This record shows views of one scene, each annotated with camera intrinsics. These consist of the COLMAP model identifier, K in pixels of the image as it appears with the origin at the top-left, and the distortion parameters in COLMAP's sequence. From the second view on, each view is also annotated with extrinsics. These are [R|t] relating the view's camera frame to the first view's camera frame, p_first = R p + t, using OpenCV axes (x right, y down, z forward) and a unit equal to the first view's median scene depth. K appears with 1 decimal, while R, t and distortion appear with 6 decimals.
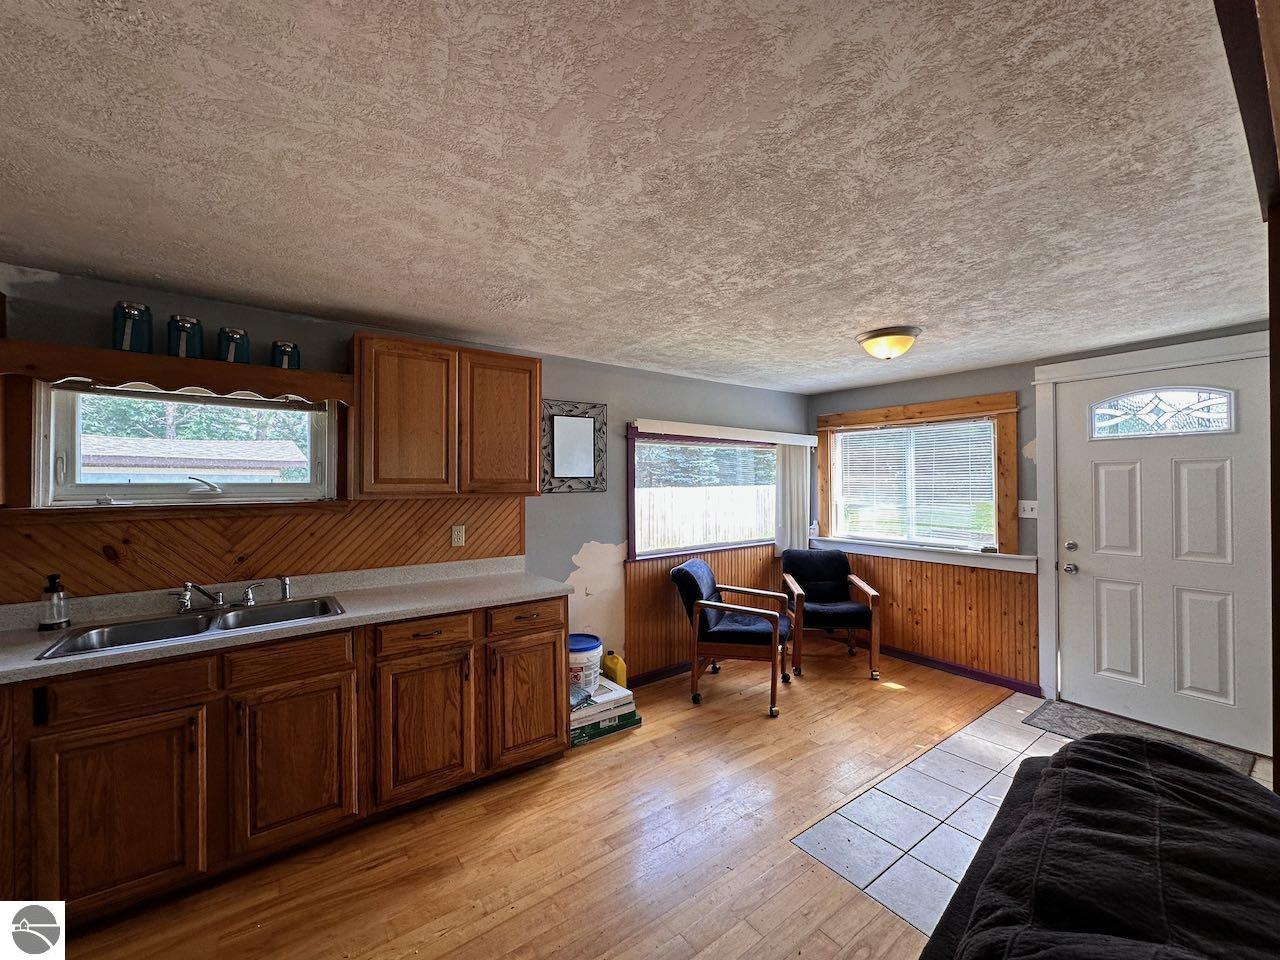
lens RADIAL K [[511.5, 0, 638.5], [0, 511.5, 479.0], [0, 0, 1]] dist [-0.004350, 0.001088]
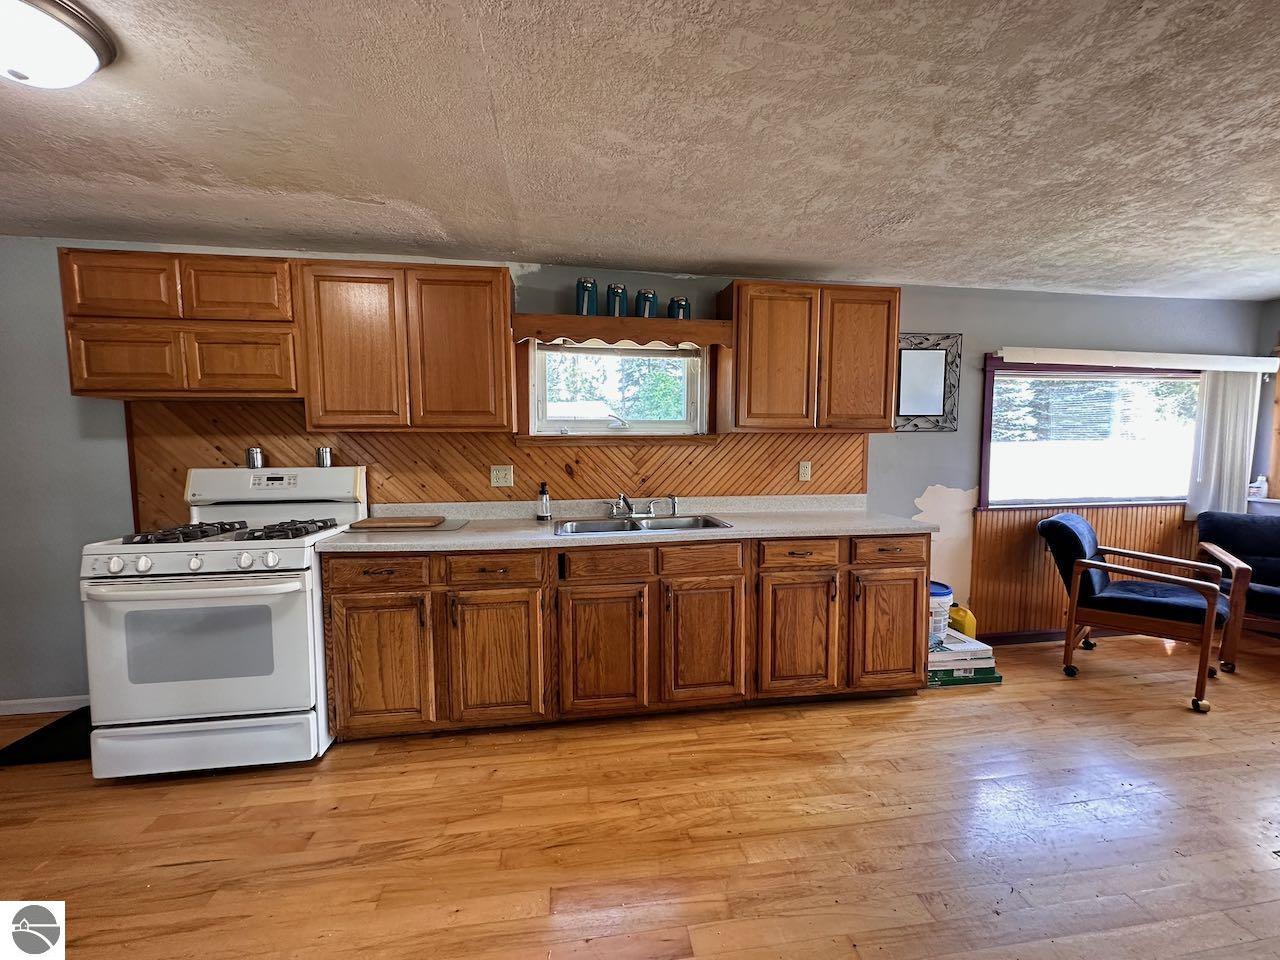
lens RADIAL K [[511.5, 0, 637.5], [0, 511.5, 479.4], [0, 0, 1]] dist [-0.004350, 0.001088]
pose [[0.883364, 0.037665, -0.467171, -0.194120], [0.000718, 0.996656, 0.081711, 0.049757], [0.468687, -0.072516, 0.880383, -0.105636]]
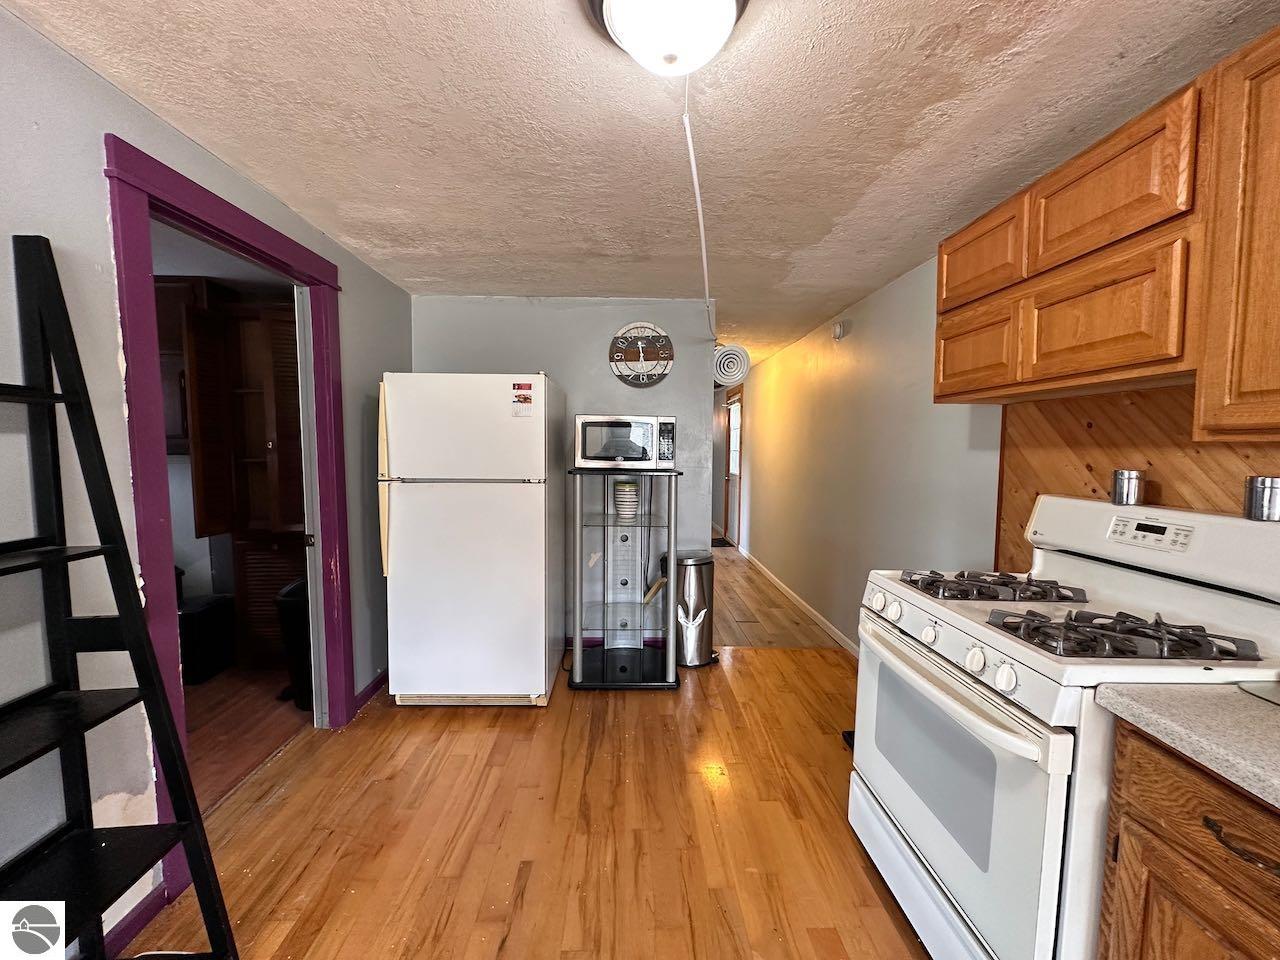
lens RADIAL K [[511.5, 0, 641.2], [0, 511.5, 479.6], [0, 0, 1]] dist [-0.004350, 0.001088]
pose [[-0.565468, 0.058209, -0.822713, -0.550523], [0.001354, 0.997571, 0.069650, 0.039321], [0.824769, 0.038271, -0.564173, 0.309427]]
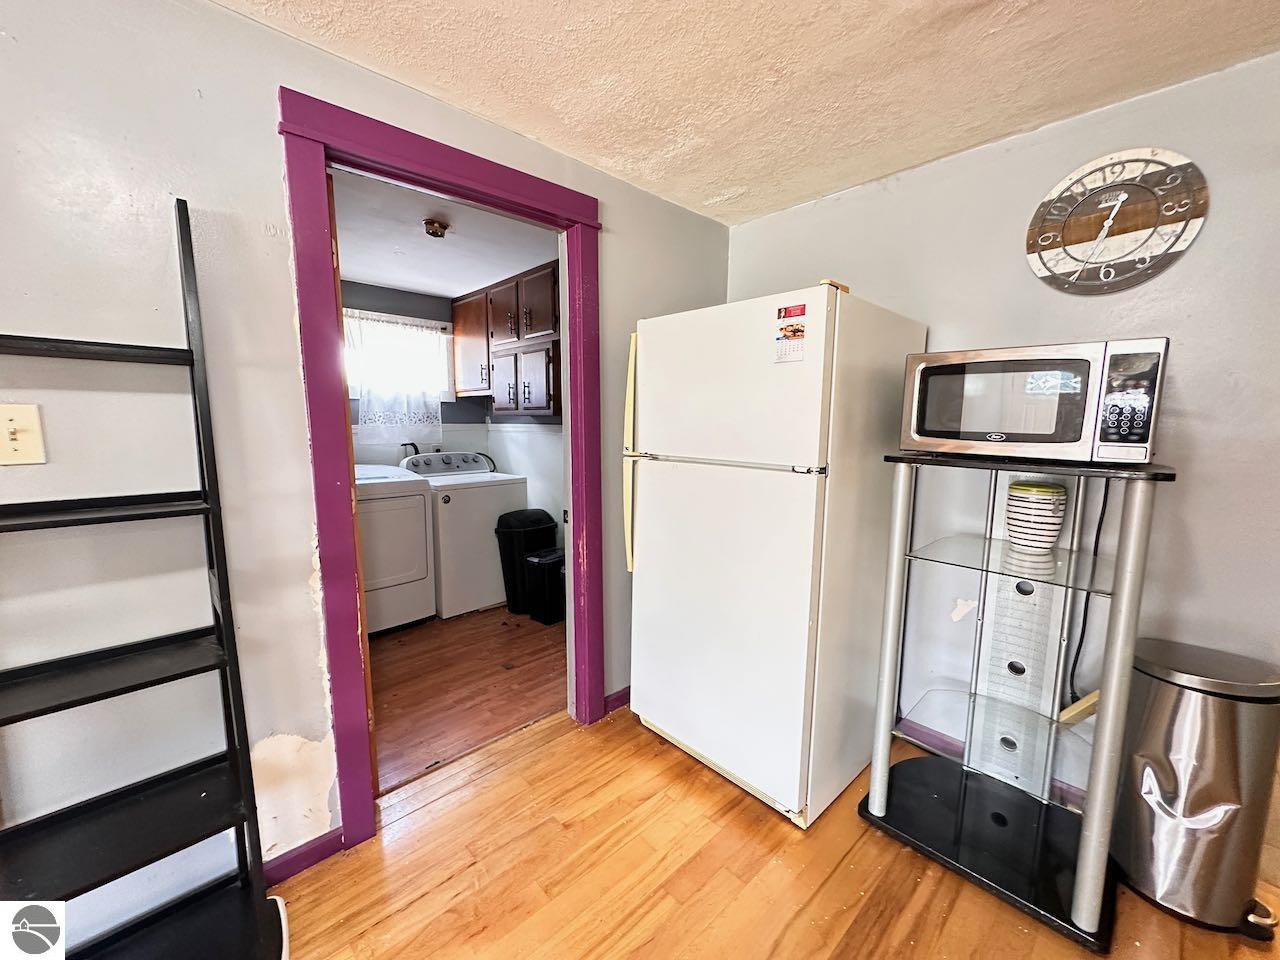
lens RADIAL K [[511.5, 0, 638.5], [0, 511.5, 480.7], [0, 0, 1]] dist [-0.004350, 0.001088]
pose [[-0.991938, 0.013903, -0.125955, -0.991718], [-0.000747, 0.993305, 0.115521, 0.055120], [0.126718, 0.114683, -0.985287, 0.140772]]
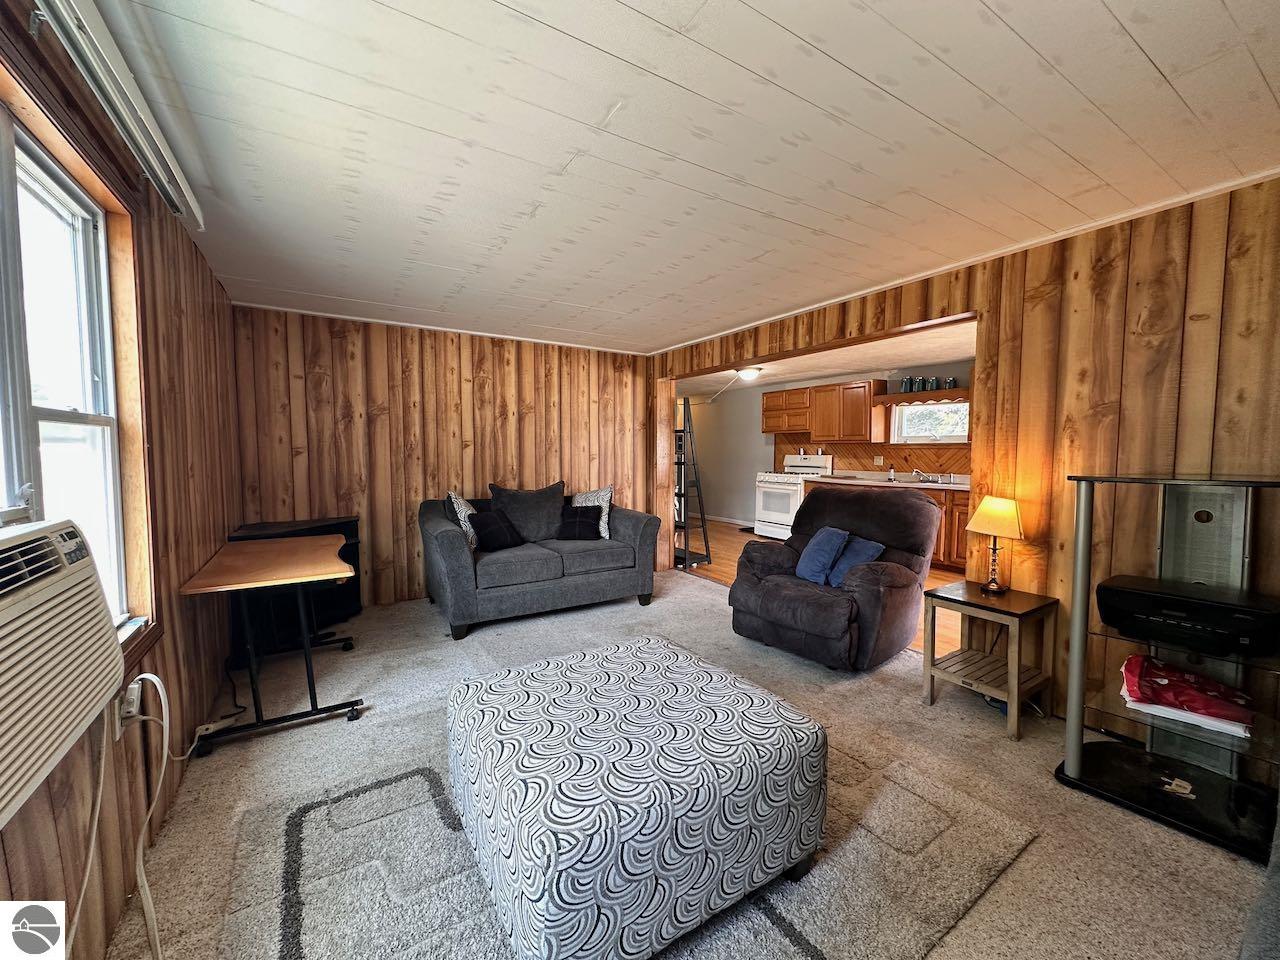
lens RADIAL K [[511.5, 0, 640.0], [0, 511.5, 478.7], [0, 0, 1]] dist [-0.004350, 0.001088]
pose [[-0.078221, 0.062147, -0.994997, 1.779669], [0.001903, 0.998063, 0.062188, 0.059952], [0.996934, 0.002971, -0.078187, -0.282634]]
